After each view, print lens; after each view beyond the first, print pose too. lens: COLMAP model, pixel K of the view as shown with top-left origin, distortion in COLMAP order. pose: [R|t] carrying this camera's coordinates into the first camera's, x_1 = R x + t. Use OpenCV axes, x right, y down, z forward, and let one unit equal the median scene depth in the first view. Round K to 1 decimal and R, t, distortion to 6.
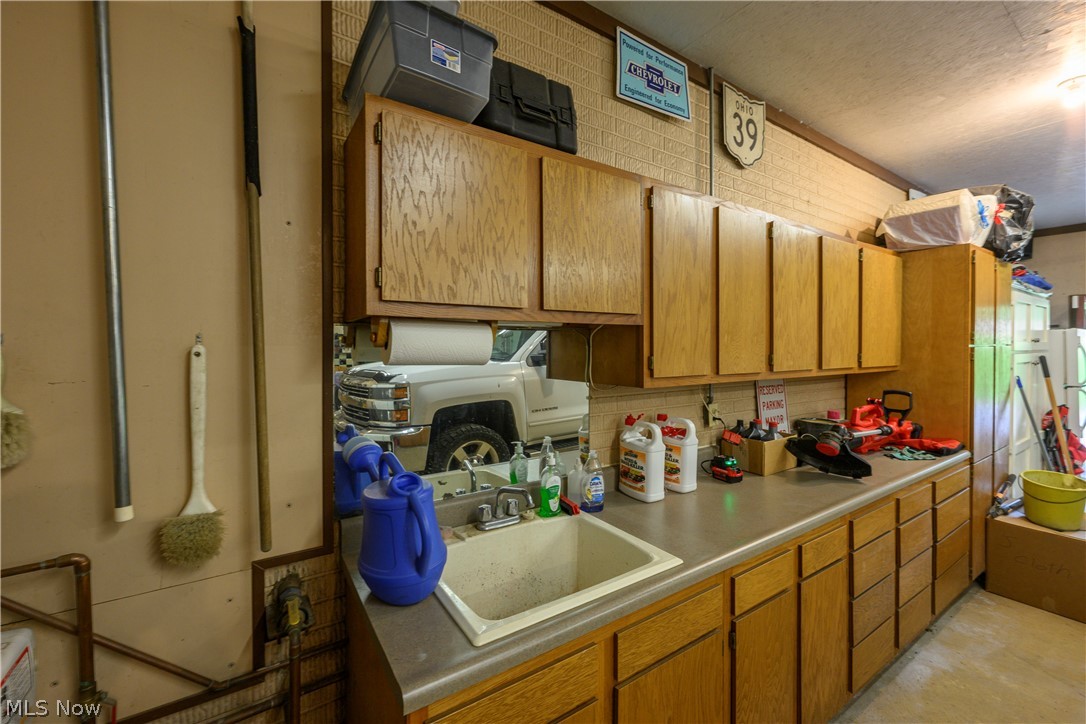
lens RADIAL K [[434.1, 0, 539.9], [0, 434.1, 356.9], [0, 0, 1]] dist [0.000760, 0.000084]
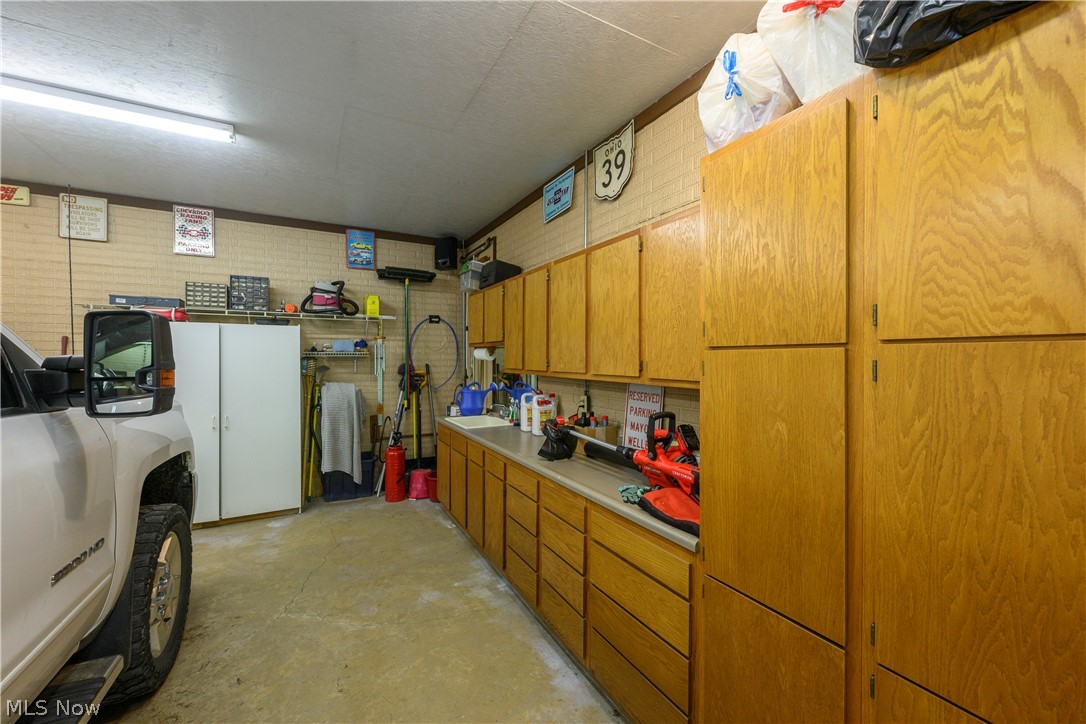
lens RADIAL K [[434.1, 0, 539.9], [0, 434.1, 356.9], [0, 0, 1]] dist [0.000760, 0.000084]
pose [[-0.081736, 0.006110, -0.996635, 1.693297], [-0.006994, 0.999953, 0.006704, -0.019664], [0.996630, 0.007518, -0.081689, 0.924364]]
